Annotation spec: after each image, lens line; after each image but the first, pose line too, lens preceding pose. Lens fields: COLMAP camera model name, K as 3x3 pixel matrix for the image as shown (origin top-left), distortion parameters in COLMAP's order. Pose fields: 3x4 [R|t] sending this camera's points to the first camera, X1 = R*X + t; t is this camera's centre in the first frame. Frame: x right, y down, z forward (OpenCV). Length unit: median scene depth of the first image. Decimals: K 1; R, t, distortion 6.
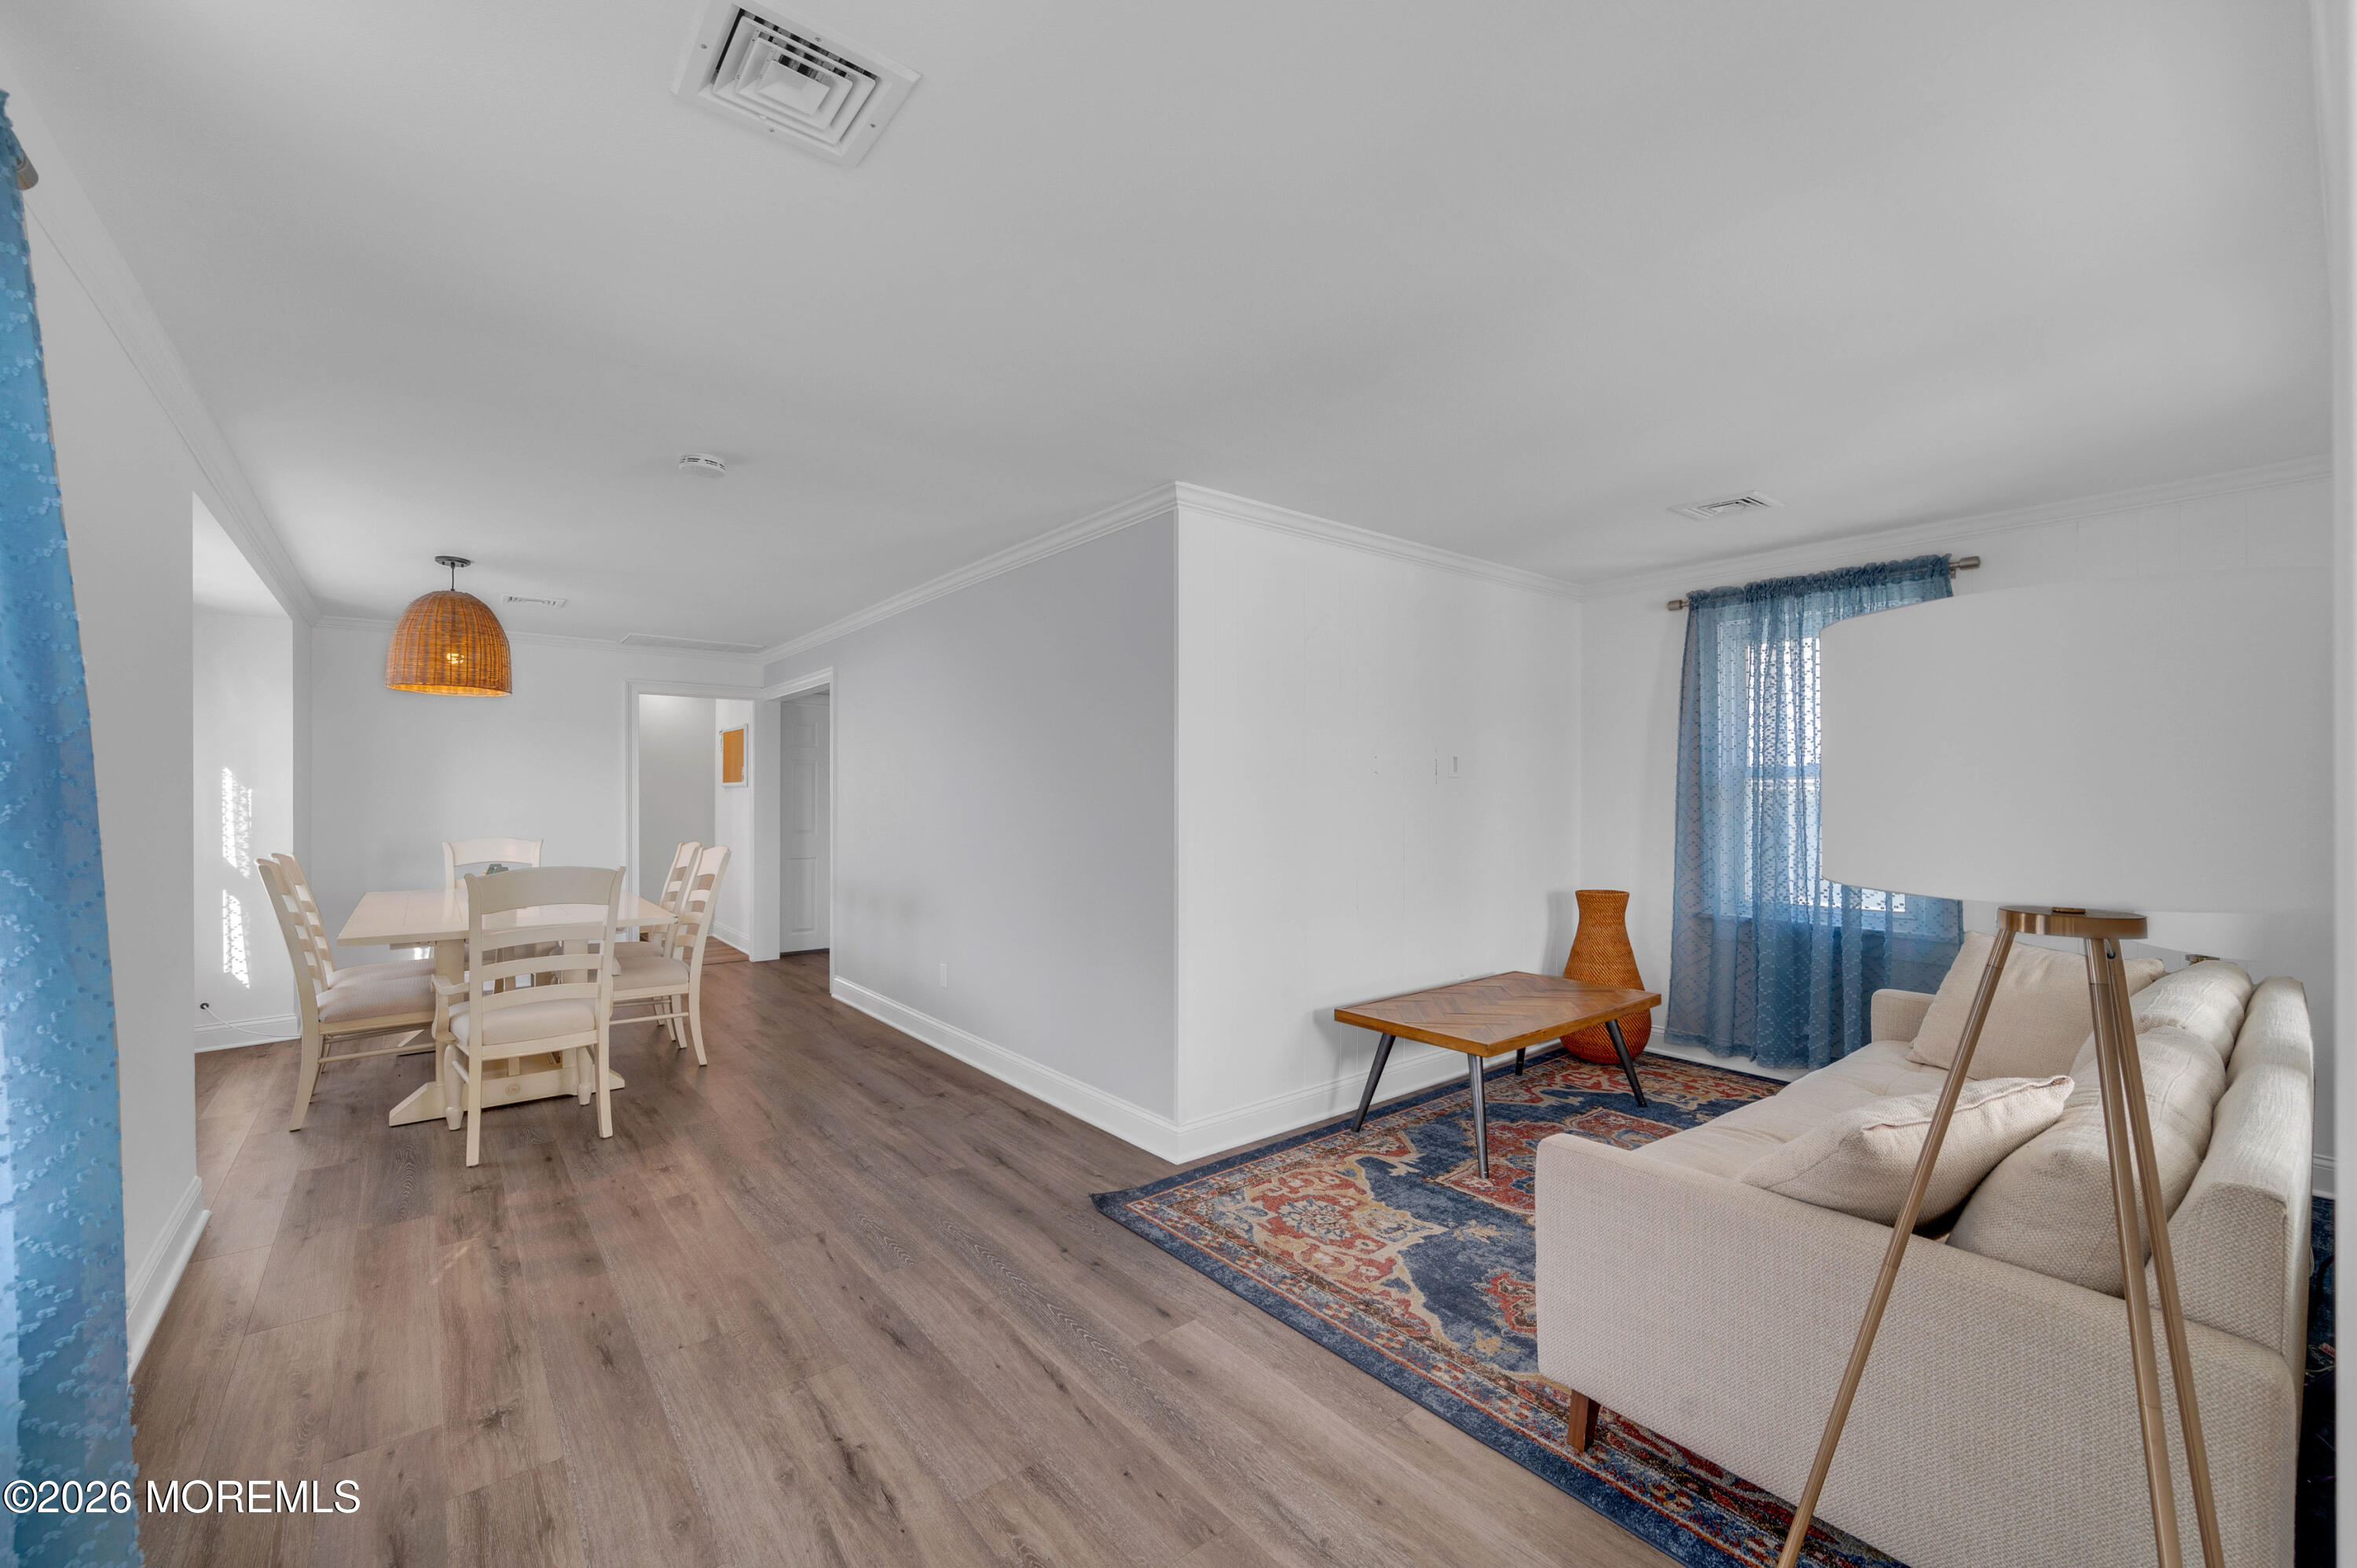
lens RADIAL K [[932.1, 0, 1182.3], [0, 932.1, 791.4], [0, 0, 1]] dist [0.000930, 0.000120]
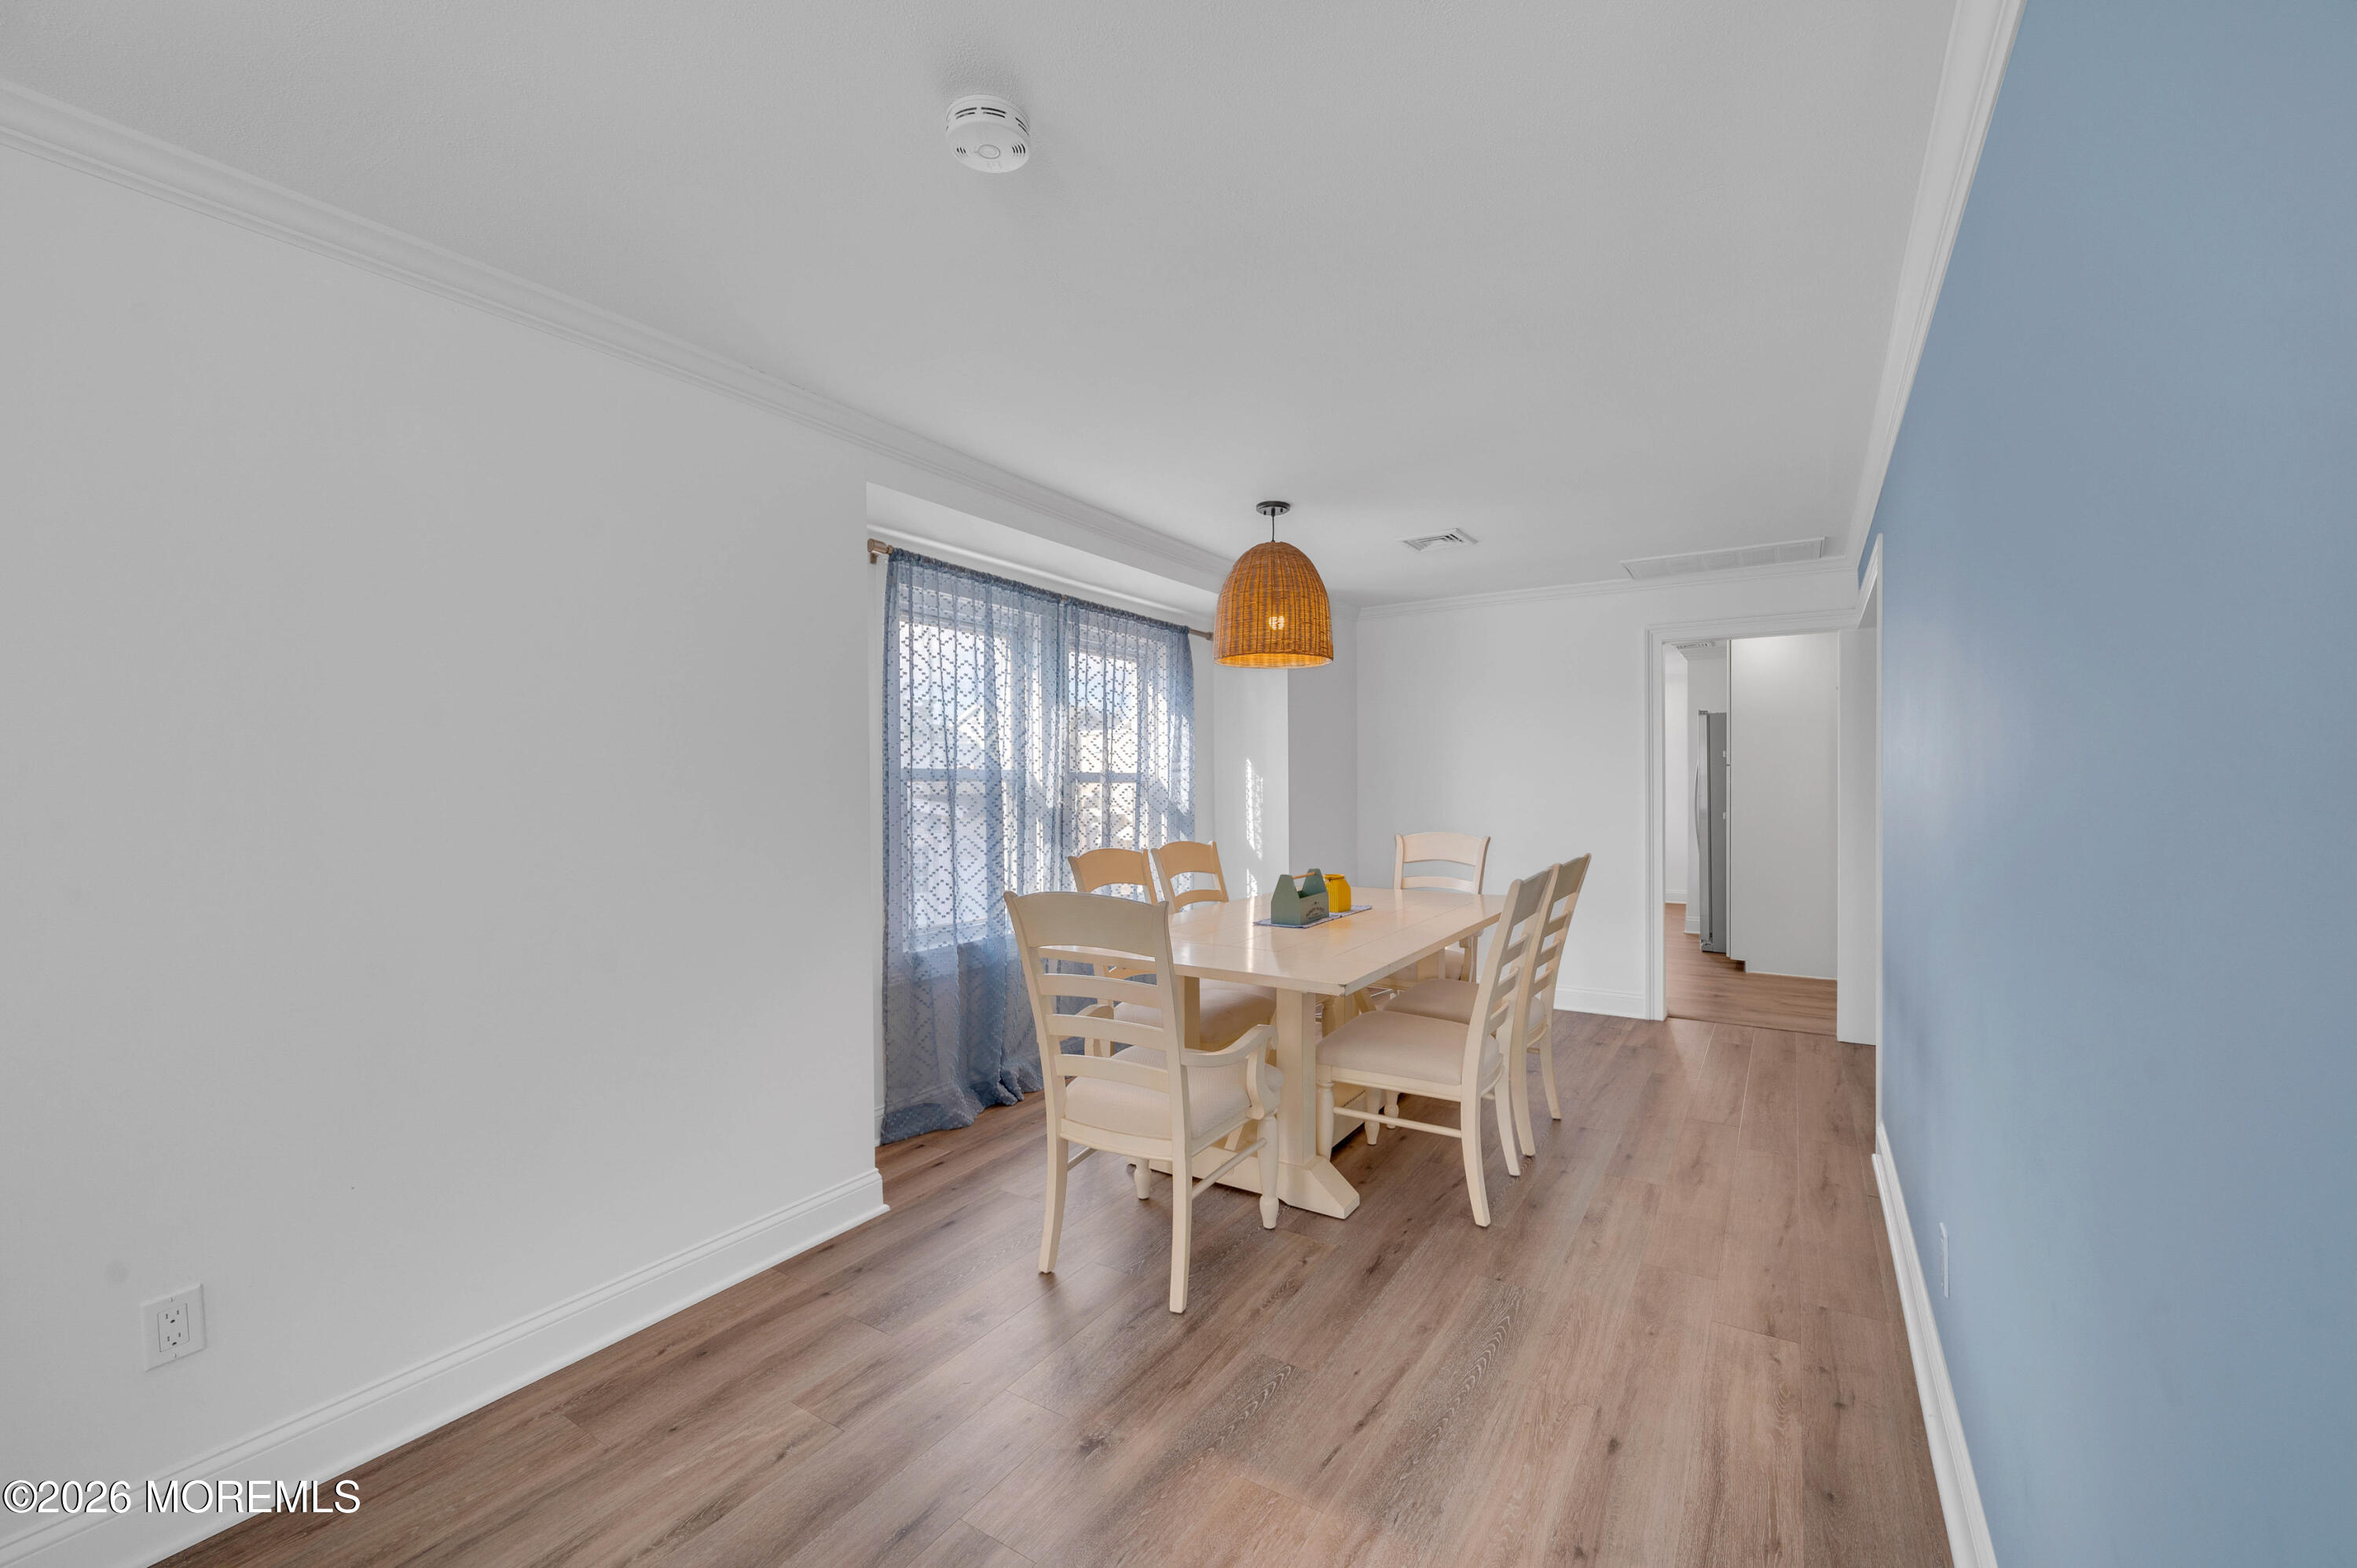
lens RADIAL K [[932.1, 0, 1199.2], [0, 932.1, 789.4], [0, 0, 1]] dist [0.000930, 0.000120]
pose [[0.325012, 0.002857, -0.945706, 0.001103], [0.007902, 0.999952, 0.005736, 0.004542], [0.945677, -0.009337, 0.324974, 0.652541]]
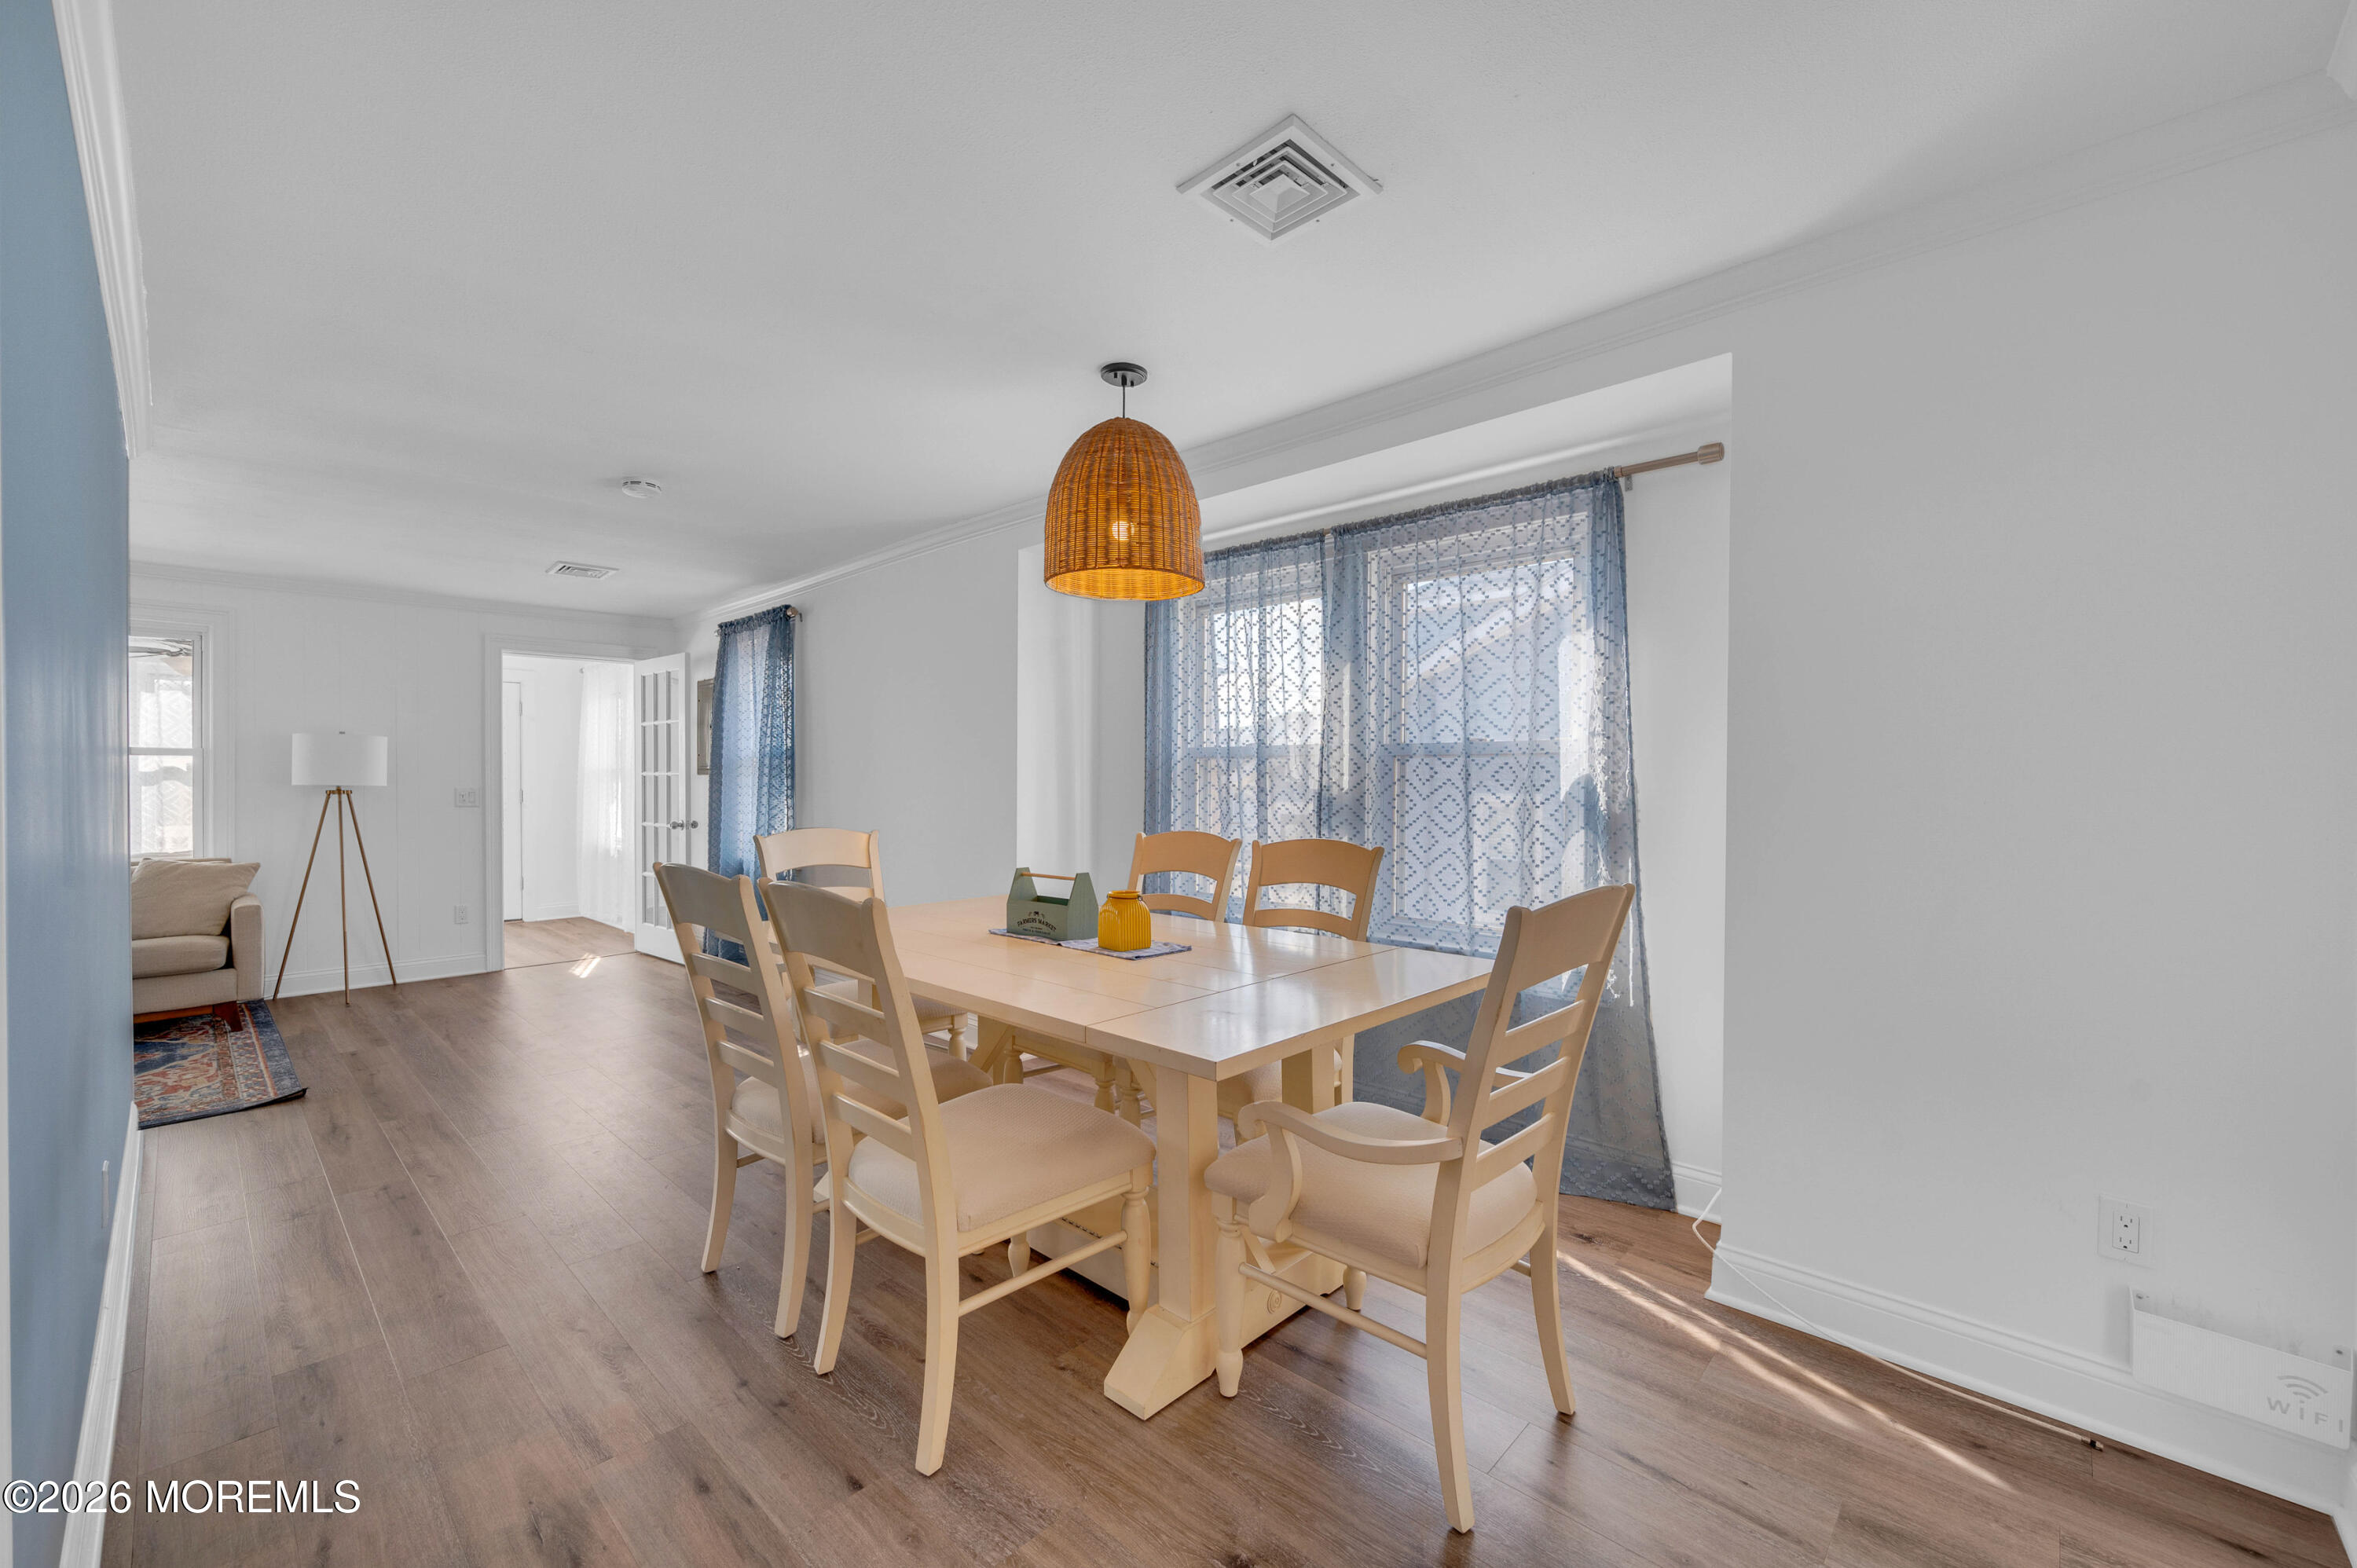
lens RADIAL K [[932.1, 0, 1169.5], [0, 932.1, 792.2], [0, 0, 1]] dist [0.000930, 0.000120]
pose [[-0.990042, -0.002004, -0.140757, -0.717324], [-0.003074, 0.999968, 0.007387, 0.024803], [0.140738, 0.007746, -0.990017, 1.602303]]
